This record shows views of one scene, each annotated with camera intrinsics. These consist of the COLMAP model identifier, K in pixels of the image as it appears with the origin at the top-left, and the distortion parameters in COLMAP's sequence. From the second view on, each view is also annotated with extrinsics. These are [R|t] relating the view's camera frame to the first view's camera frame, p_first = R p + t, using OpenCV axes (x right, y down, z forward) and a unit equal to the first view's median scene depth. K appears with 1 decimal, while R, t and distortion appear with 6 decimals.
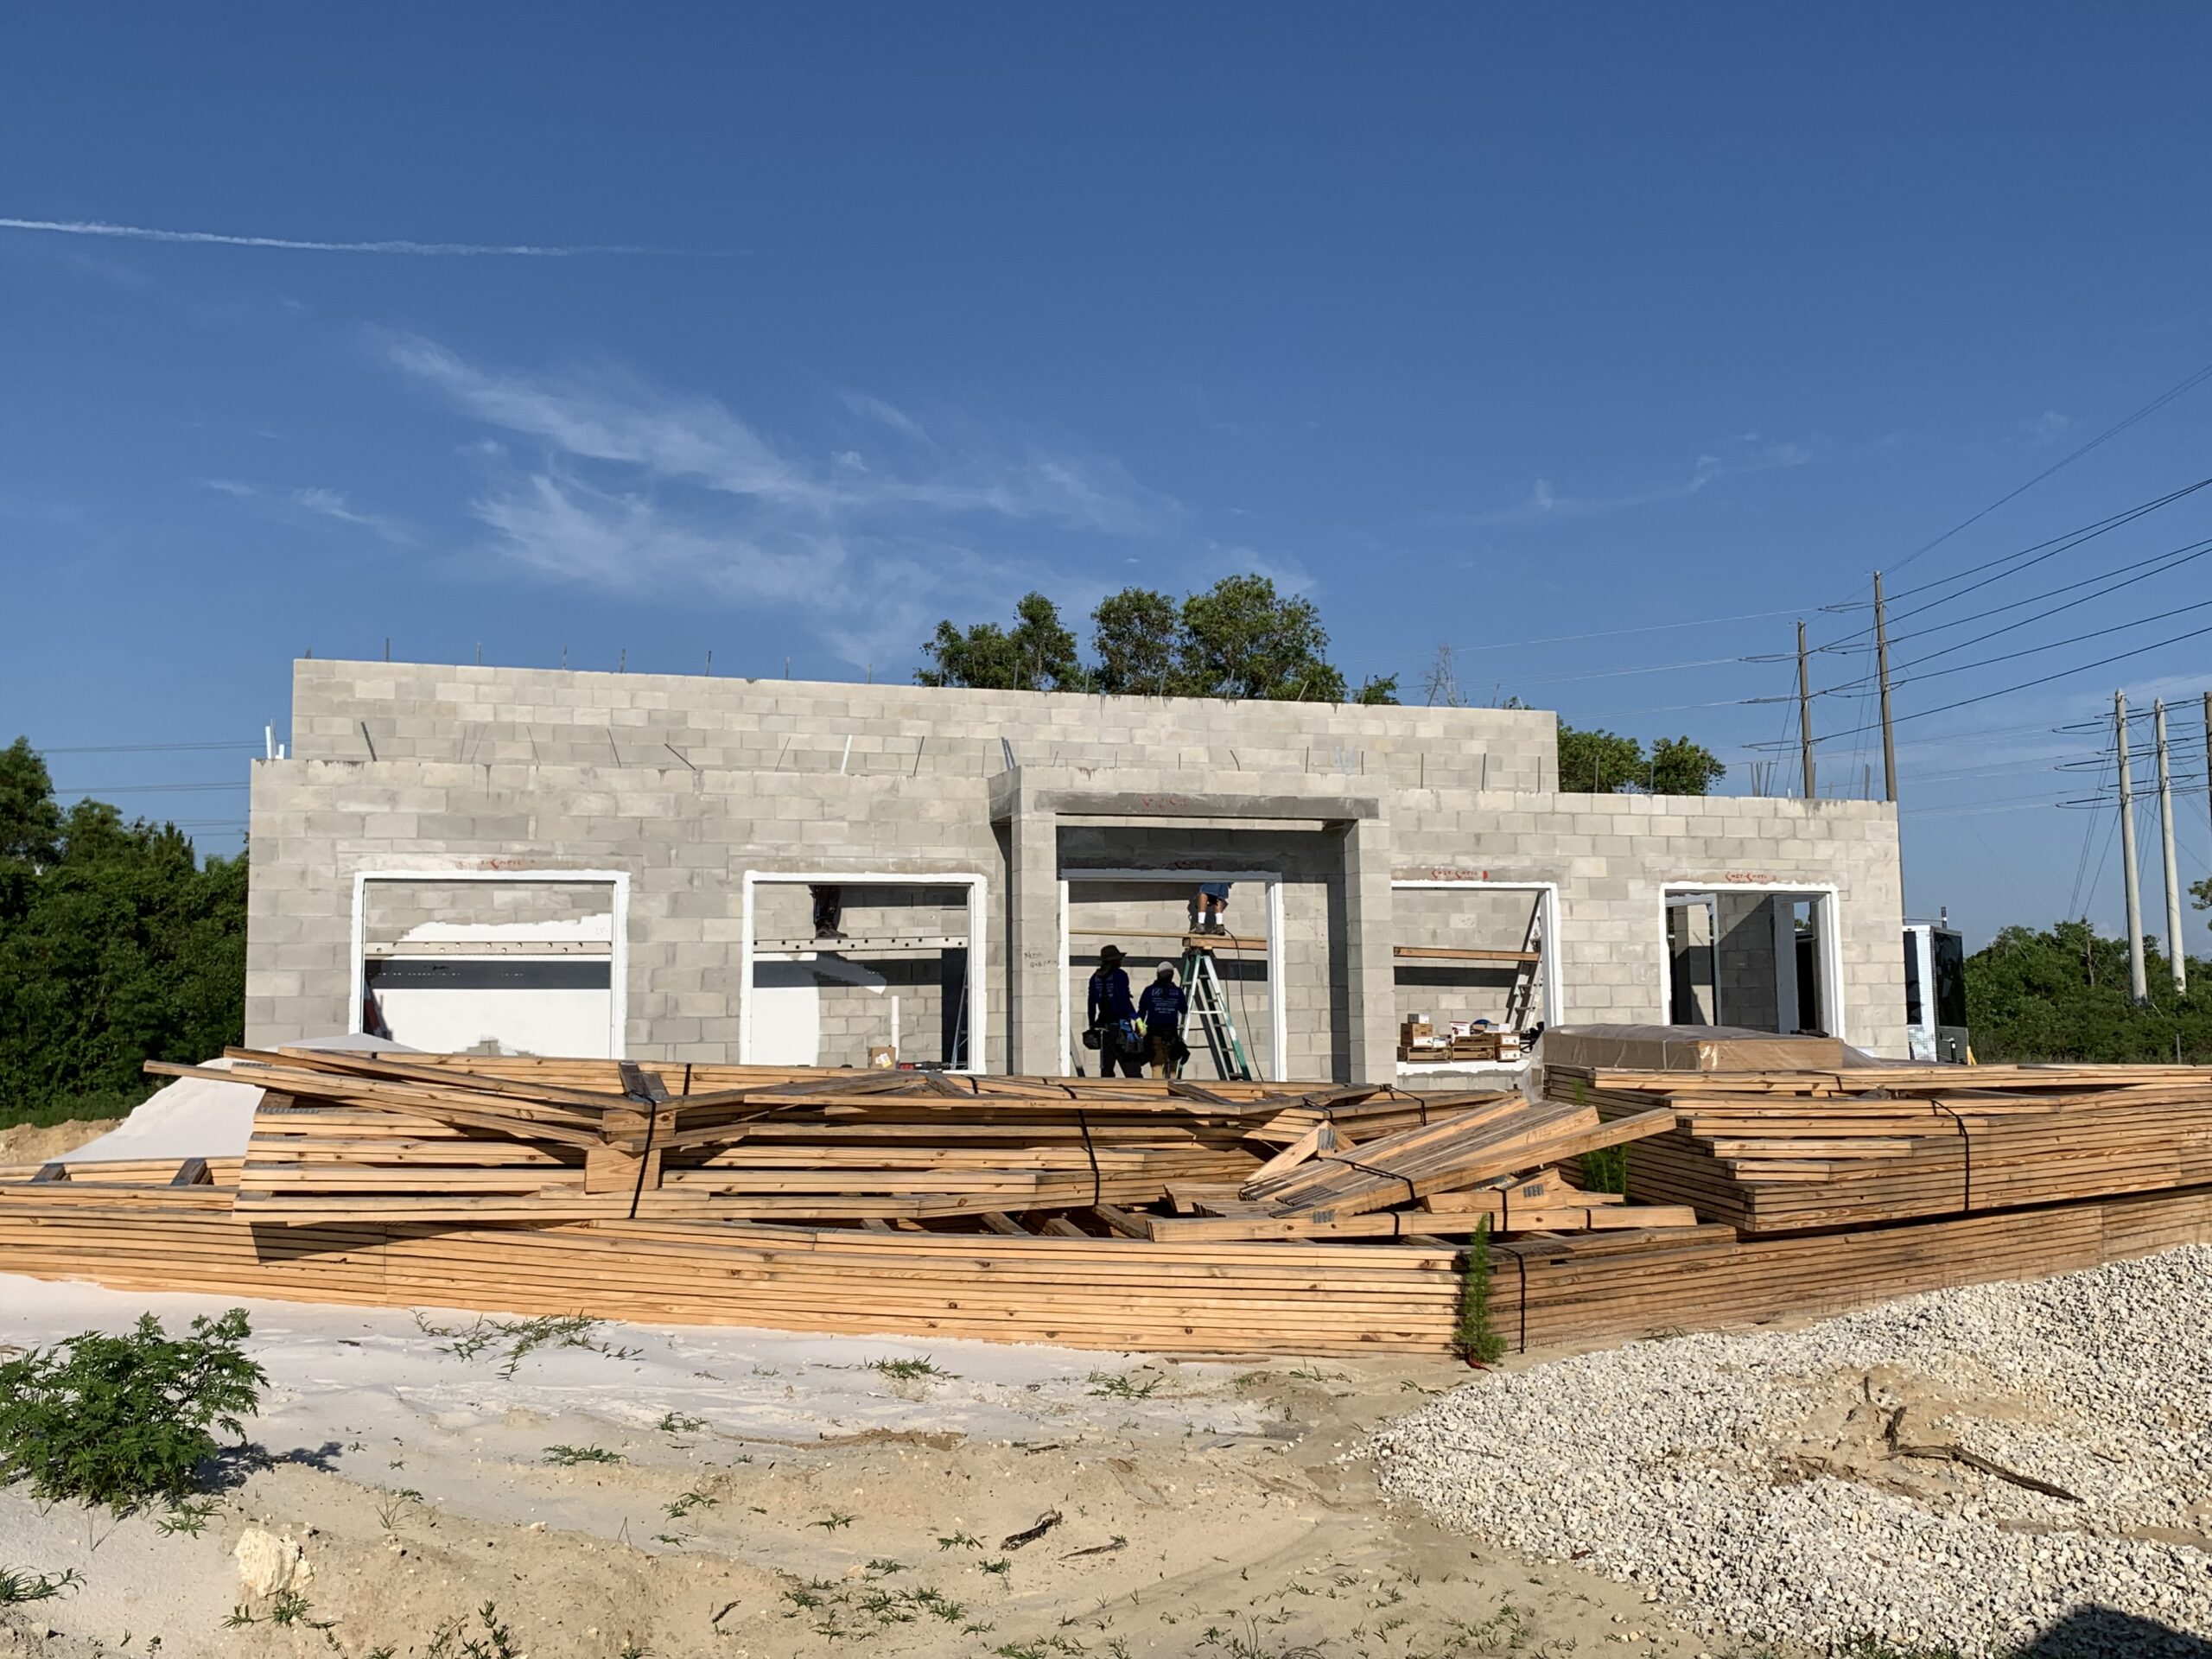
lens RADIAL K [[2038.7, 0, 1099.1], [0, 2038.7, 824.4], [0, 0, 1]] dist [0.075377, 0.000000]
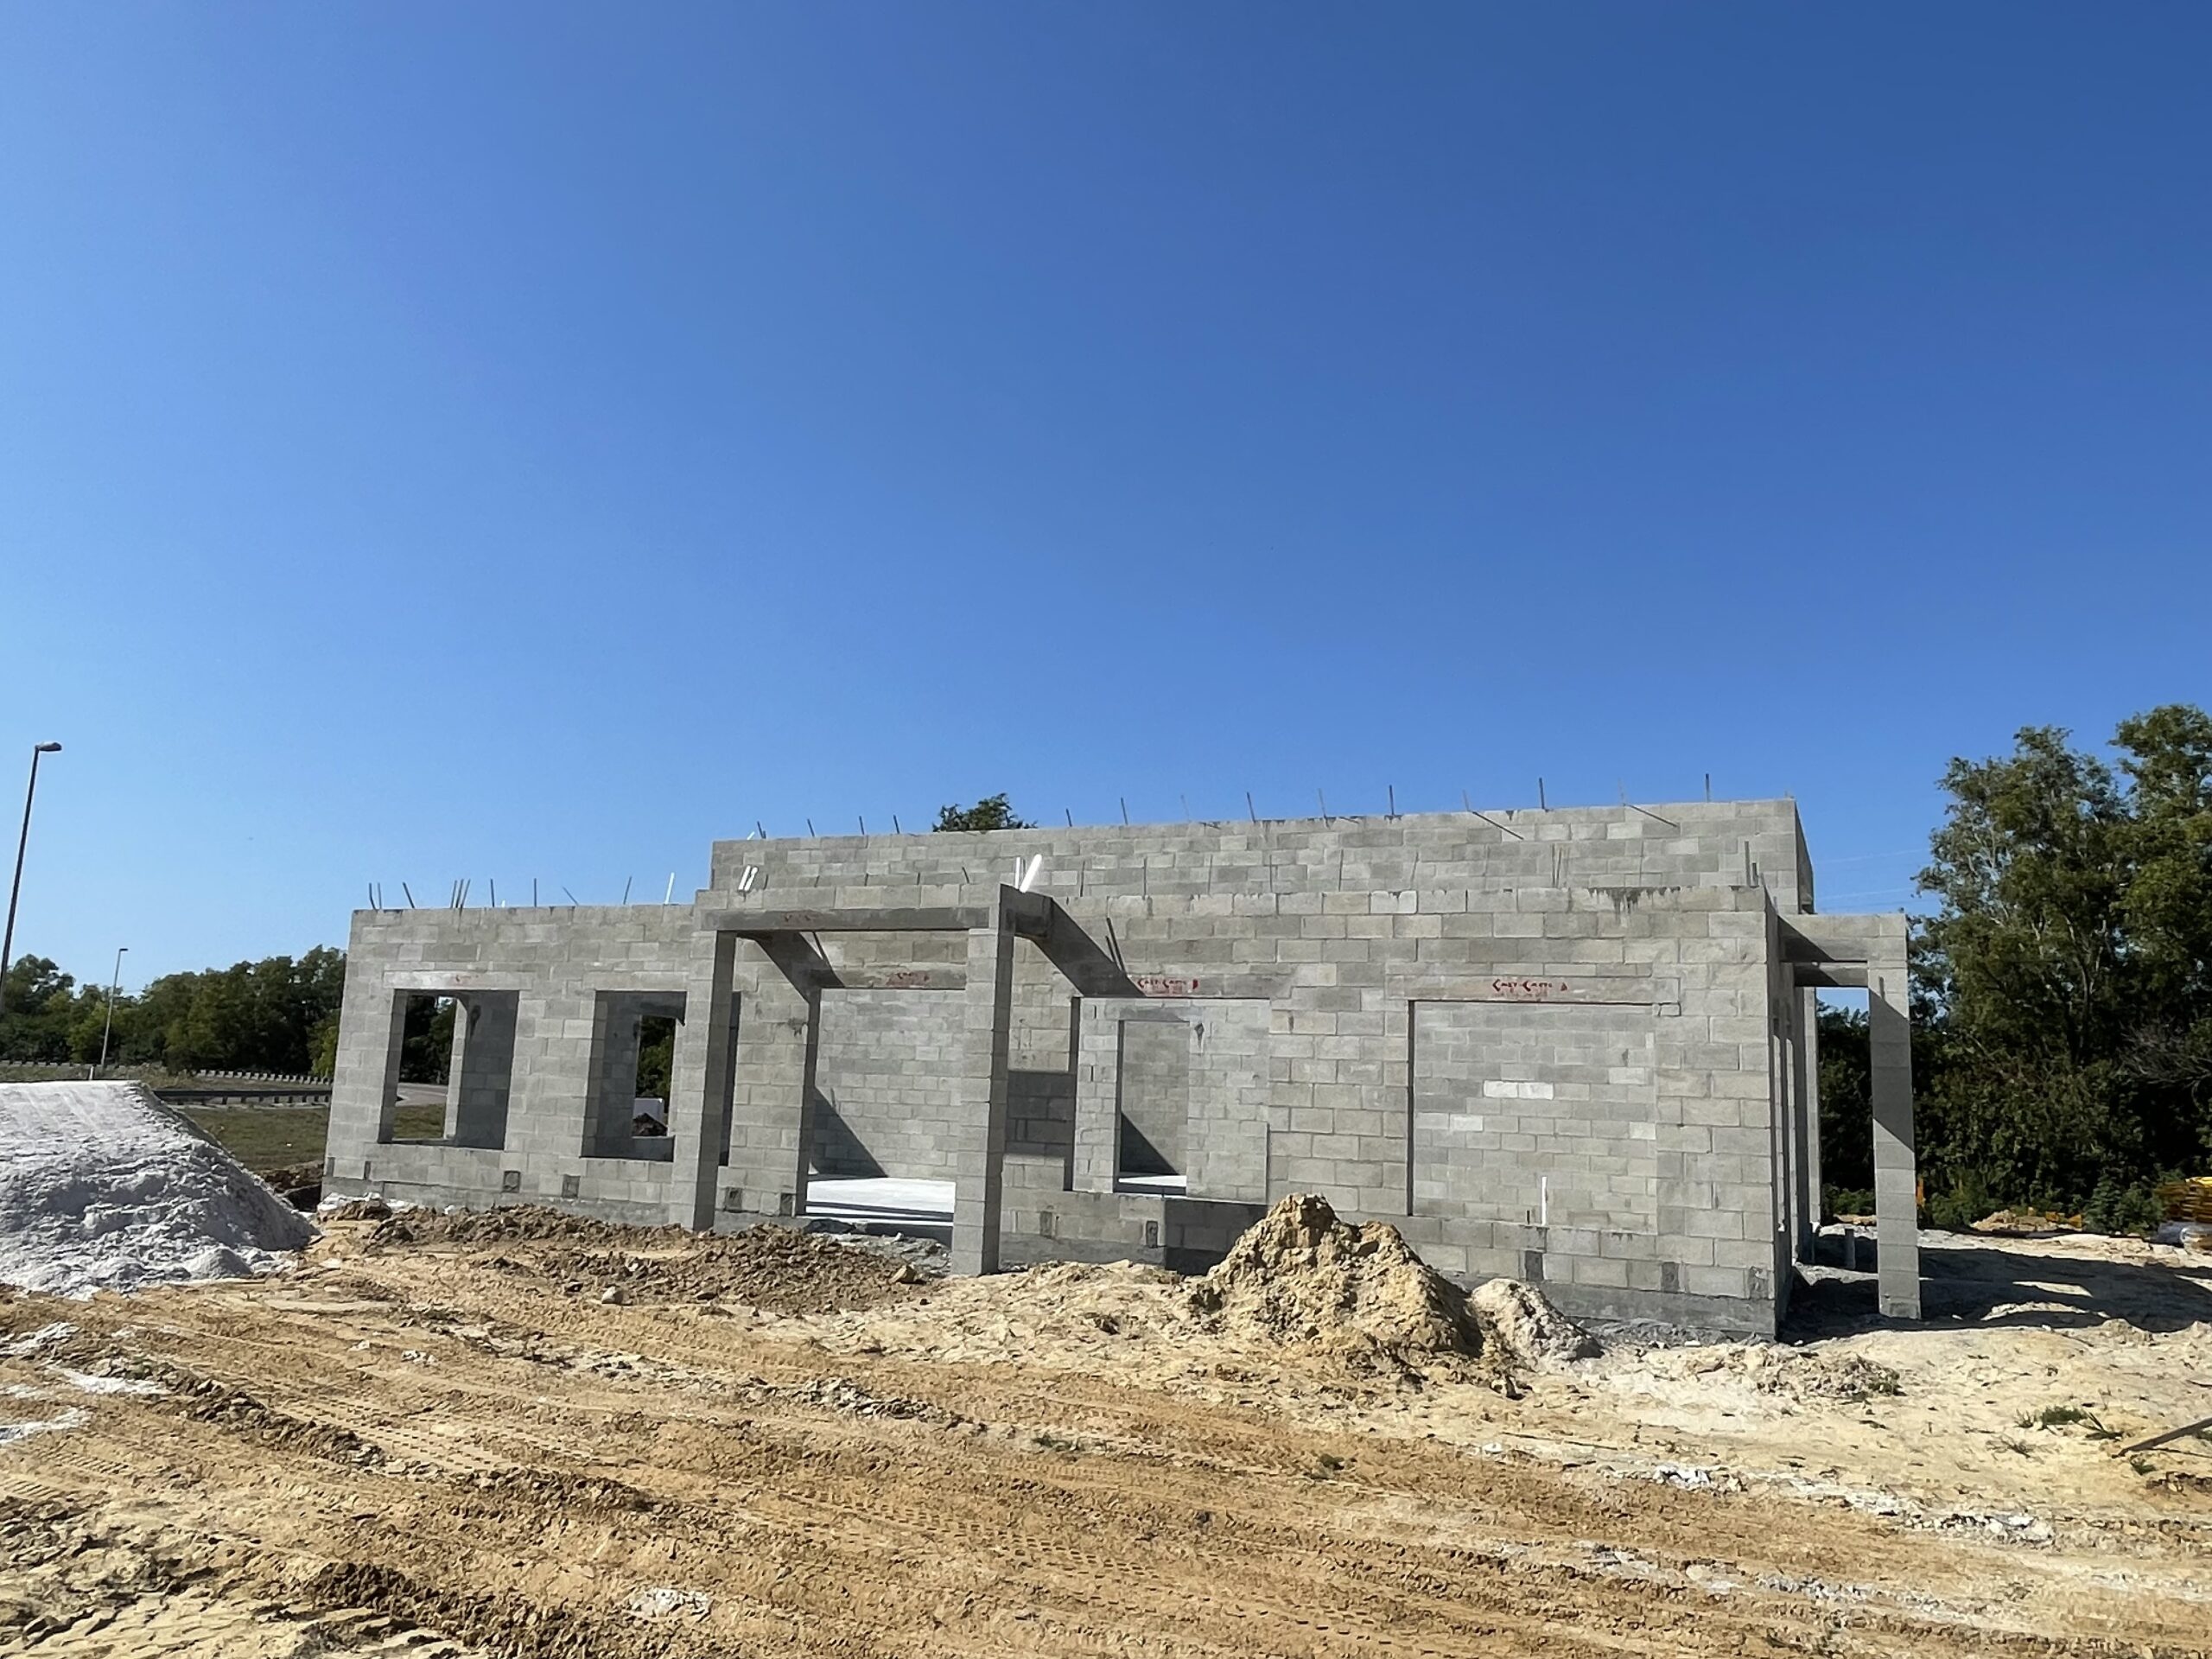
lens RADIAL K [[1588.1, 0, 1098.1], [0, 1588.1, 837.2], [0, 0, 1]] dist [0.023229, -0.026201]
pose [[0.710188, -0.070028, -0.700520, 0.656215], [0.014679, 0.996297, -0.084714, 0.018098], [0.703859, 0.049880, 0.708587, 0.434266]]
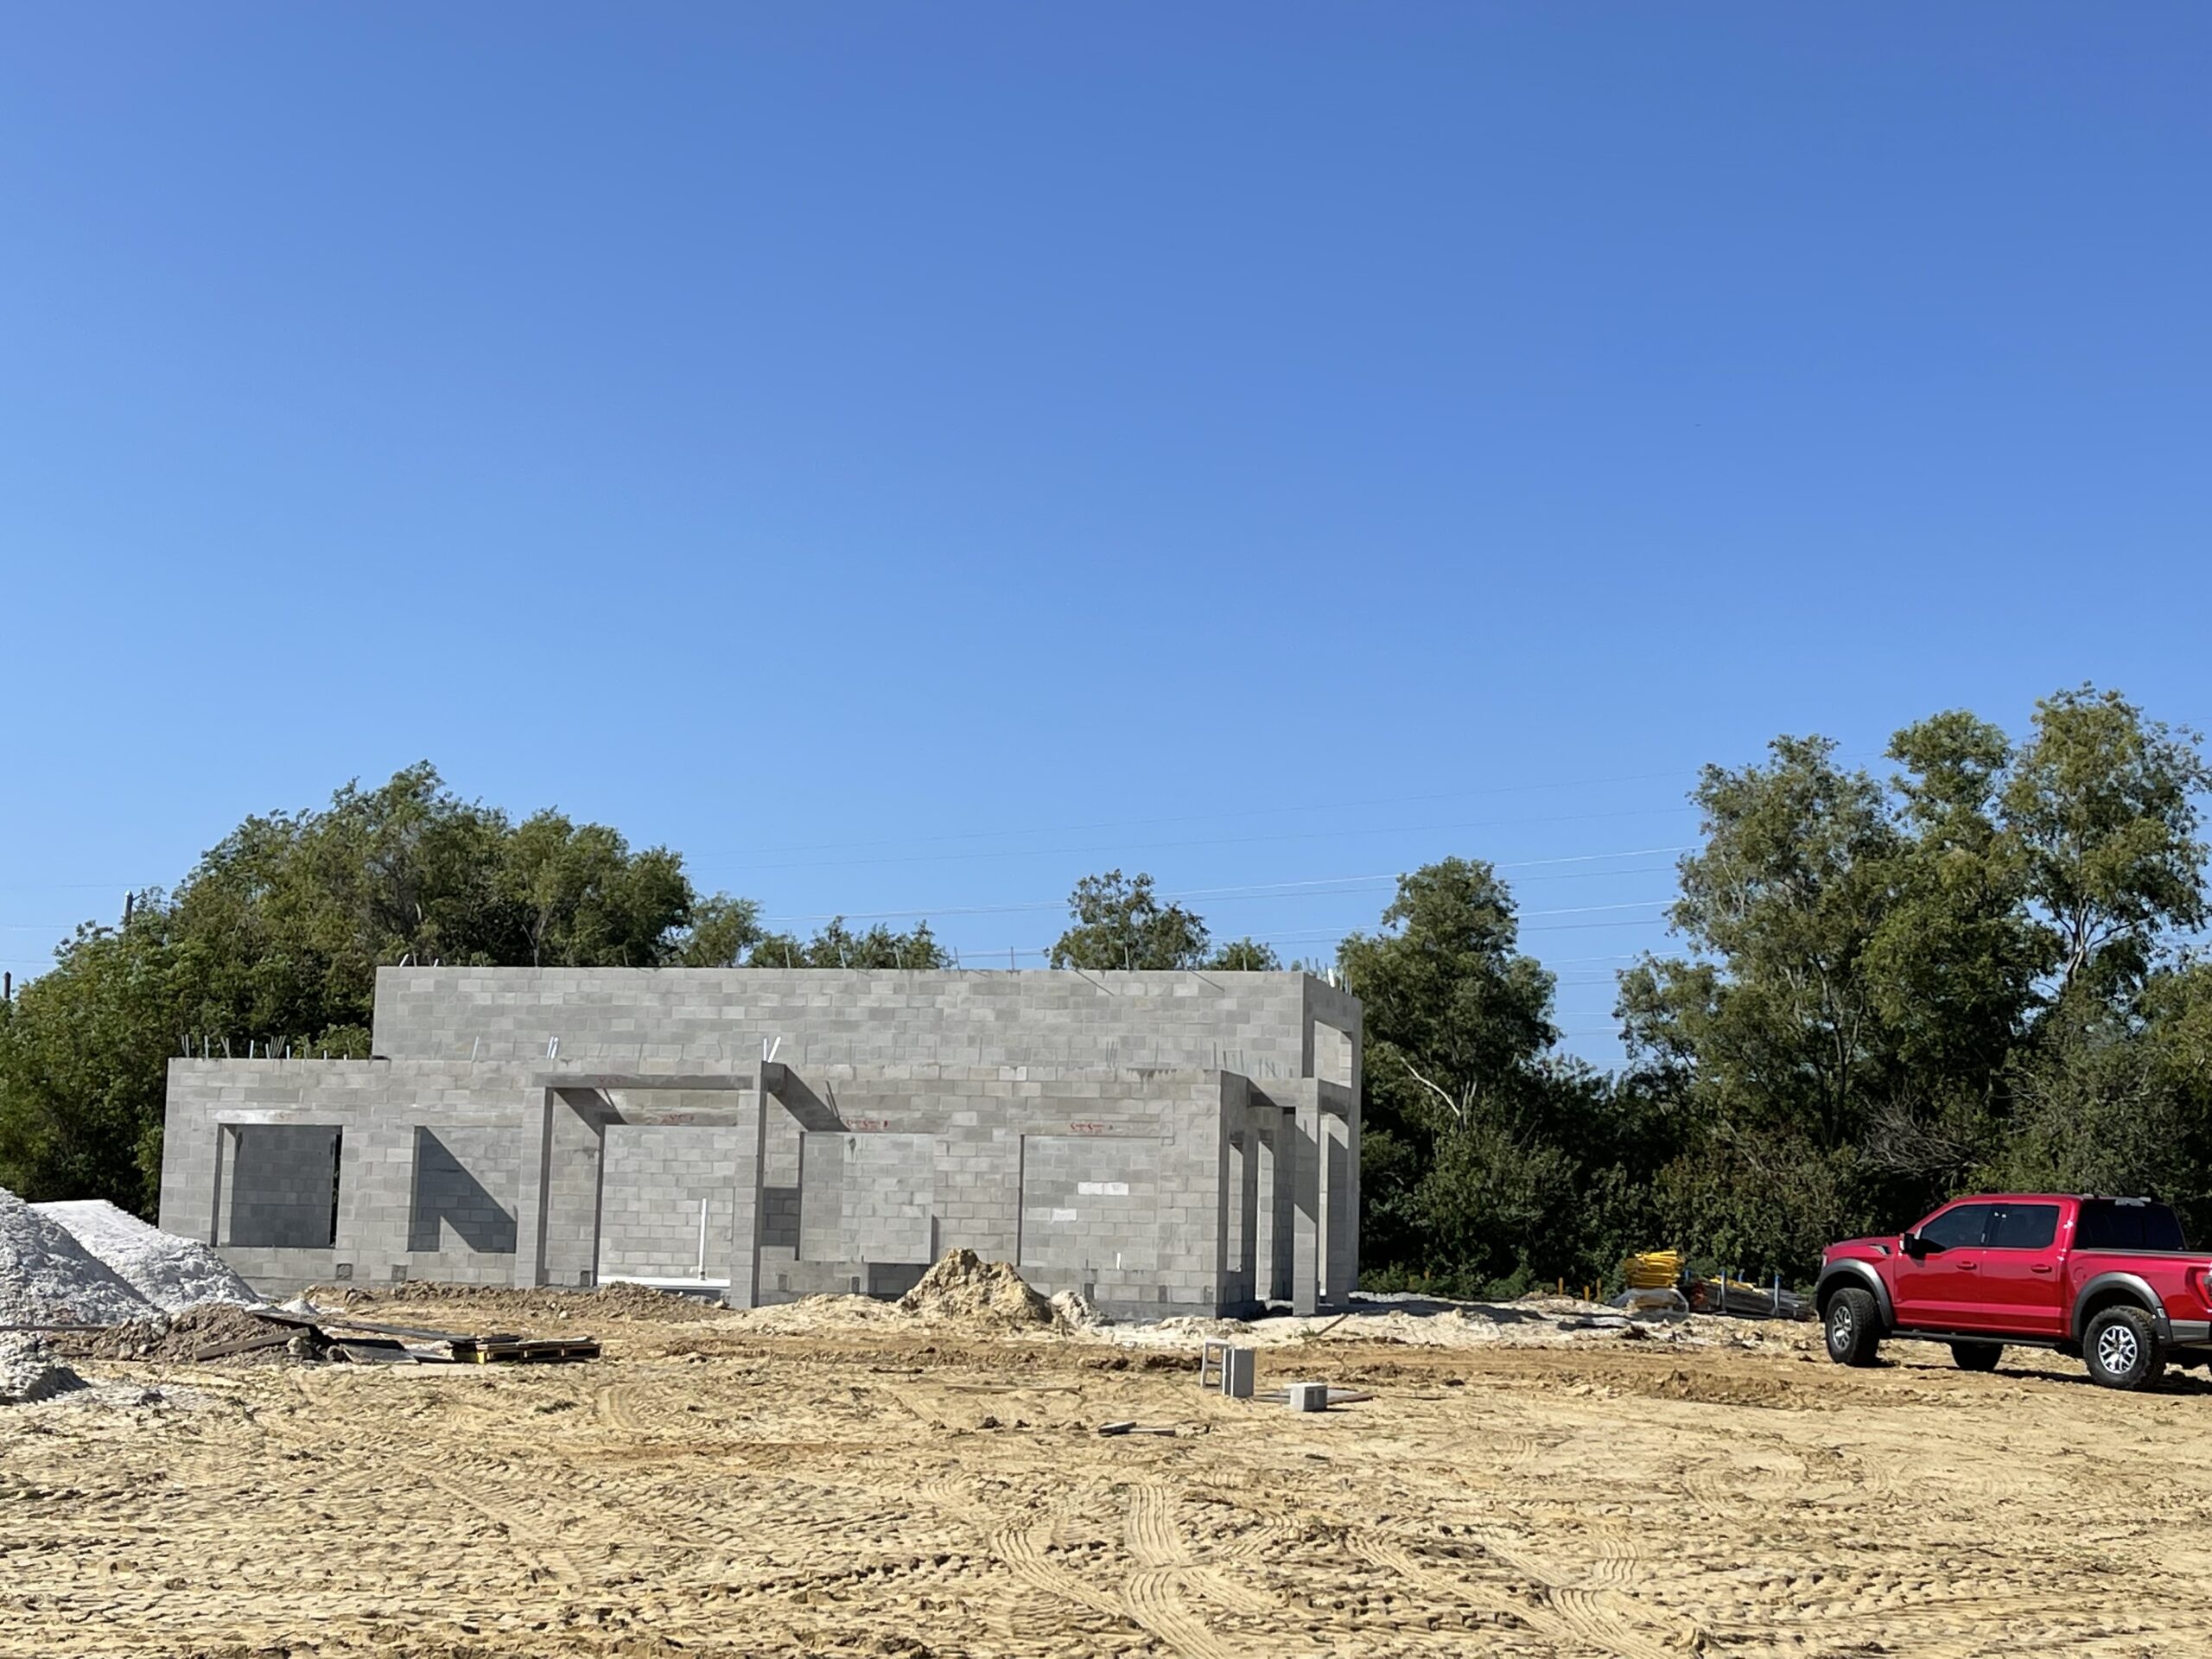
lens RADIAL K [[3196.4, 0, 1090.9], [0, 3196.4, 826.5], [0, 0, 1]] dist [0.150675, 0.000000]
pose [[0.840724, -0.032707, -0.540475, 1.506585], [0.013678, 0.999138, -0.039186, -0.092579], [0.541290, 0.025552, 0.840447, -0.816398]]
